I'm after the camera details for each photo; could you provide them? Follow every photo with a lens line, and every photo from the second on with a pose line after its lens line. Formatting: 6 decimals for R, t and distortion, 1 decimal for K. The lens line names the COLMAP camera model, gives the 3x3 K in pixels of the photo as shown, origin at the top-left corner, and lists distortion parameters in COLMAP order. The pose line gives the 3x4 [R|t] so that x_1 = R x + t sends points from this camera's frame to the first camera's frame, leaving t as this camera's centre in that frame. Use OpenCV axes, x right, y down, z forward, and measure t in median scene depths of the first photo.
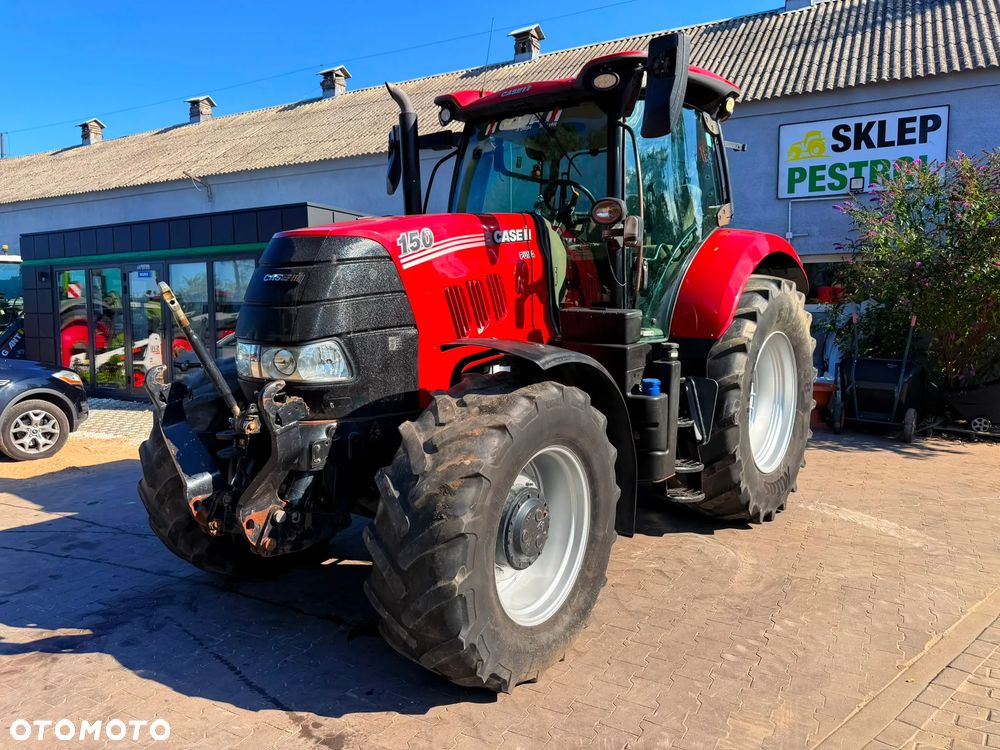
lens RADIAL K [[700.2, 0, 500.0], [0, 700.2, 375.0], [0, 0, 1]] dist [0.037846, -0.044611]
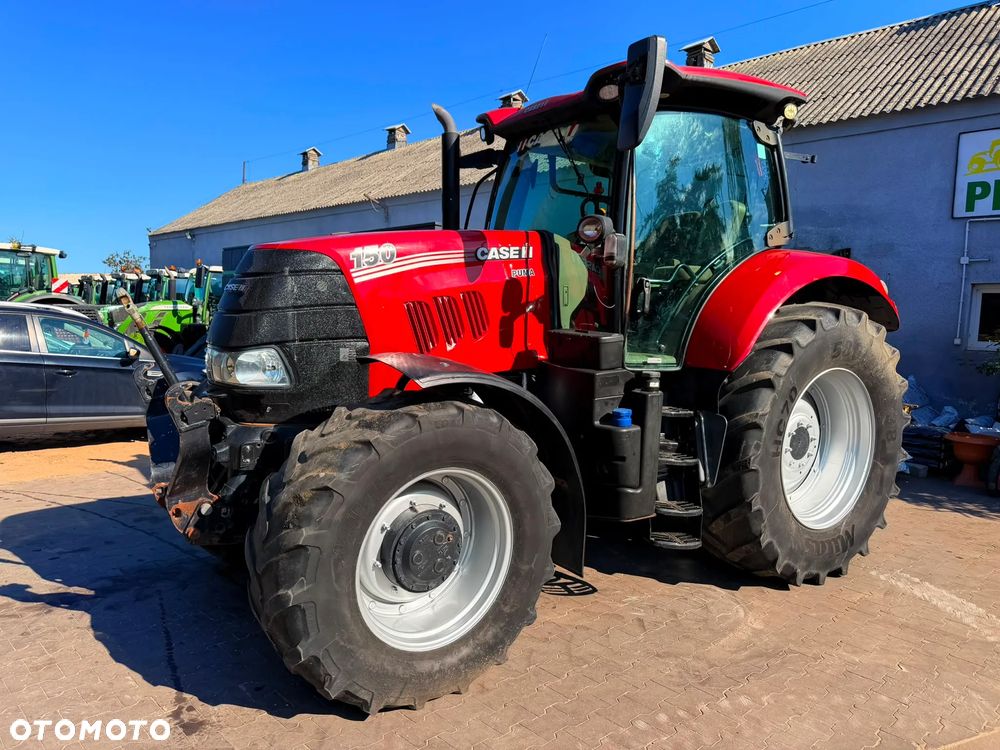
lens RADIAL K [[701.1, 0, 505.5], [0, 701.1, 380.2], [0, 0, 1]] dist [0.023760, -0.019489]
pose [[0.960016, 0.064408, -0.272437, 0.289289], [-0.069838, 0.997505, -0.010272, -0.011316], [0.271095, 0.028888, 0.962119, 0.061766]]
